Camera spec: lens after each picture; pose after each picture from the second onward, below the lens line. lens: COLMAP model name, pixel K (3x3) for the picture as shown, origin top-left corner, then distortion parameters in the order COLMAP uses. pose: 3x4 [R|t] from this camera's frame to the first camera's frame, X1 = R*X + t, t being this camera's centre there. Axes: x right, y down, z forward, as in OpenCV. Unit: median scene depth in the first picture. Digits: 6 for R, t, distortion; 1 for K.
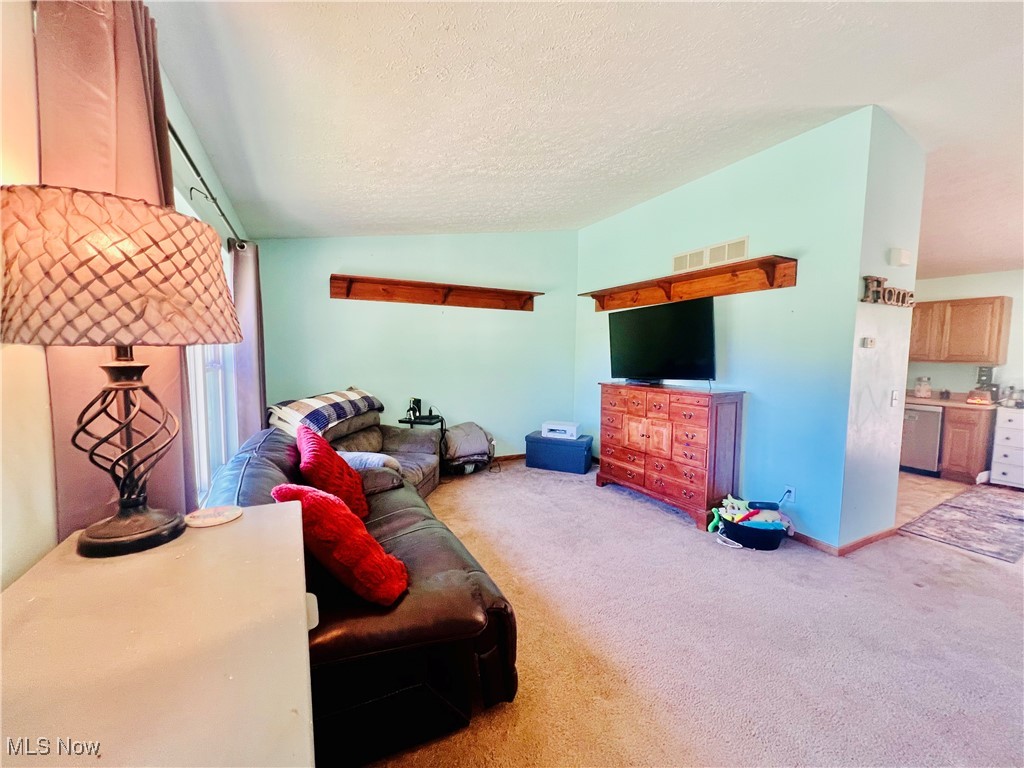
lens RADIAL K [[410.7, 0, 512.0], [0, 410.7, 384.0], [0, 0, 1]] dist [-0.000292, -0.000127]
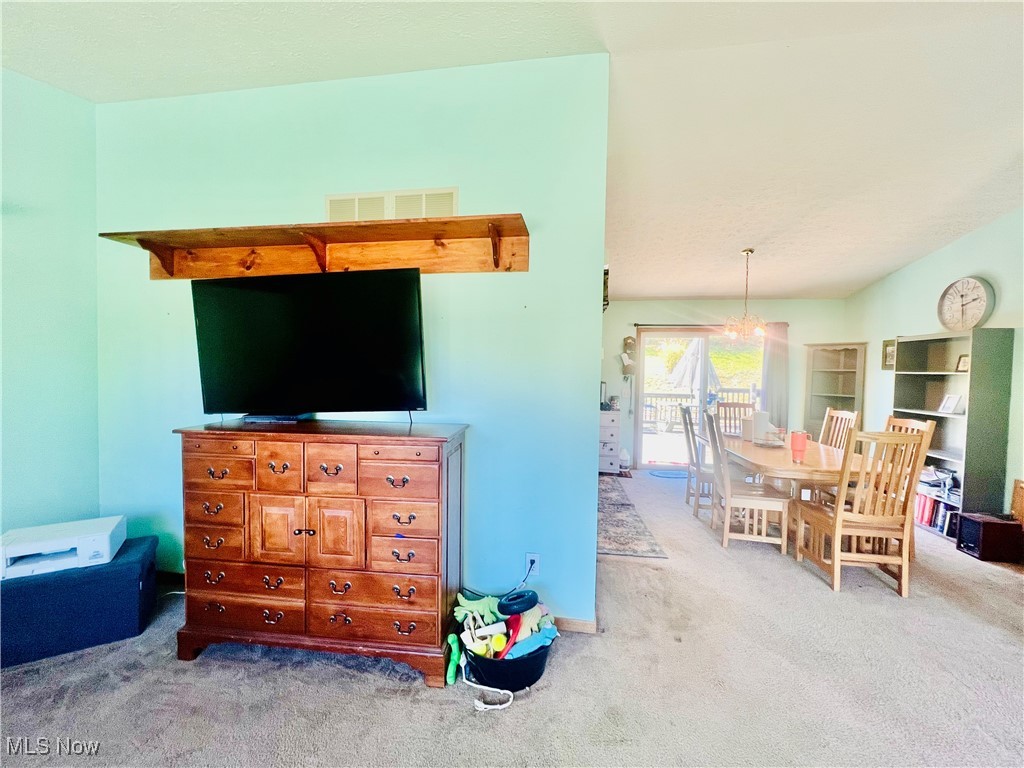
lens RADIAL K [[410.7, 0, 512.0], [0, 410.7, 384.0], [0, 0, 1]] dist [-0.000292, -0.000127]
pose [[0.590312, -0.030738, 0.806589, 0.078046], [0.051505, 0.998673, 0.000364, -0.037194], [-0.805530, 0.041329, 0.591112, 0.492509]]
